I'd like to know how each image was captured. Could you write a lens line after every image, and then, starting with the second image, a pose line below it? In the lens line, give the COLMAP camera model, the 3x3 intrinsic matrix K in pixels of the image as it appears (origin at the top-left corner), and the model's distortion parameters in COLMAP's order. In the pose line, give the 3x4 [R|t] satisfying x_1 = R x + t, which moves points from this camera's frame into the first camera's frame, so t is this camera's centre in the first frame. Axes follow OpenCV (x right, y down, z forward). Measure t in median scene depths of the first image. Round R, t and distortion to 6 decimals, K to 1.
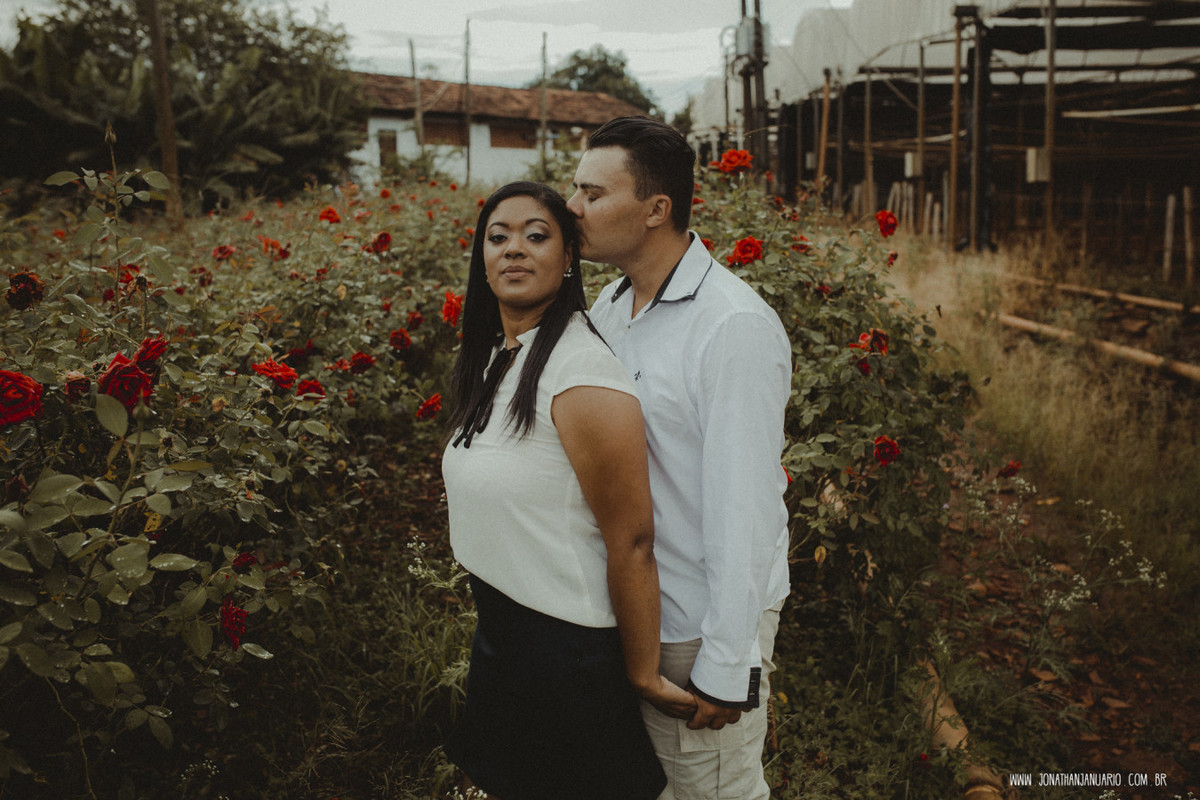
lens RADIAL K [[1207.9, 0, 600.4], [0, 1207.9, 399.9], [0, 0, 1]] dist [-0.008018, 0.000000]
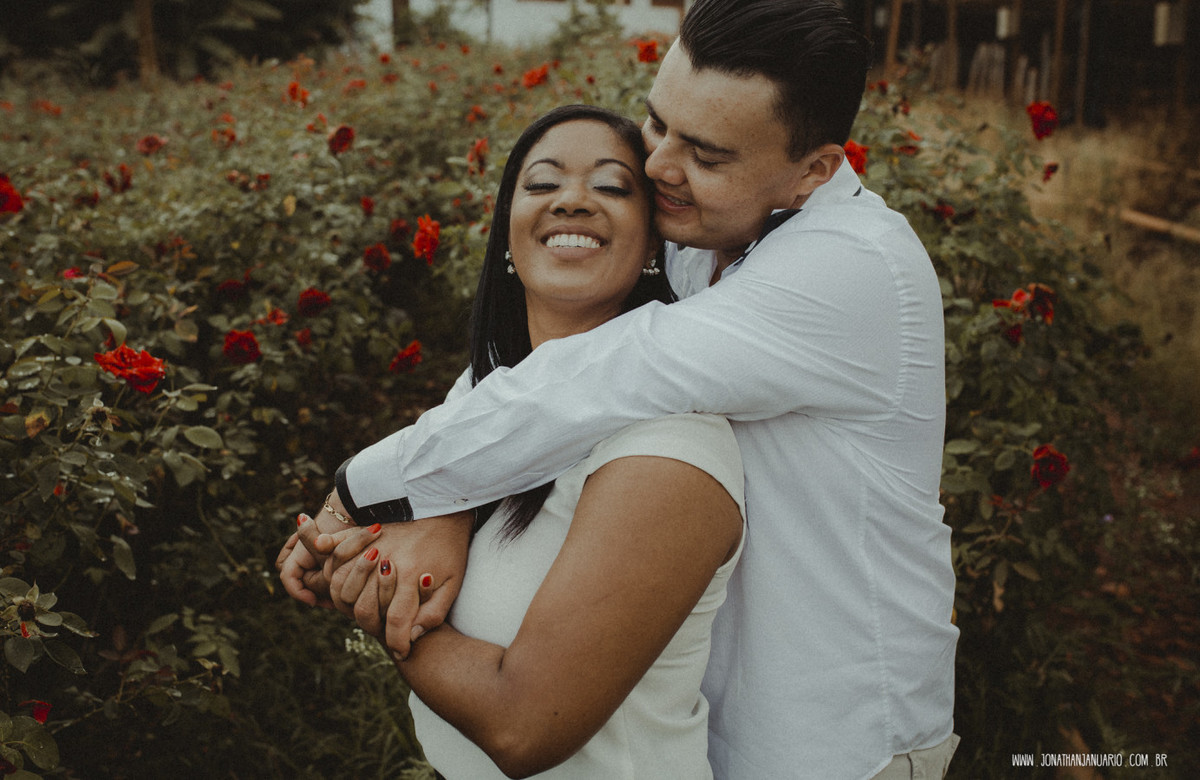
lens RADIAL K [[1248.5, 0, 565.7], [0, 1248.5, 378.7], [0, 0, 1]] dist [0.003053, 0.000000]
pose [[0.998428, 0.016170, -0.053674, 0.000671], [-0.011328, 0.995939, 0.089314, -0.052177], [0.054900, -0.088566, 0.994556, 0.222470]]
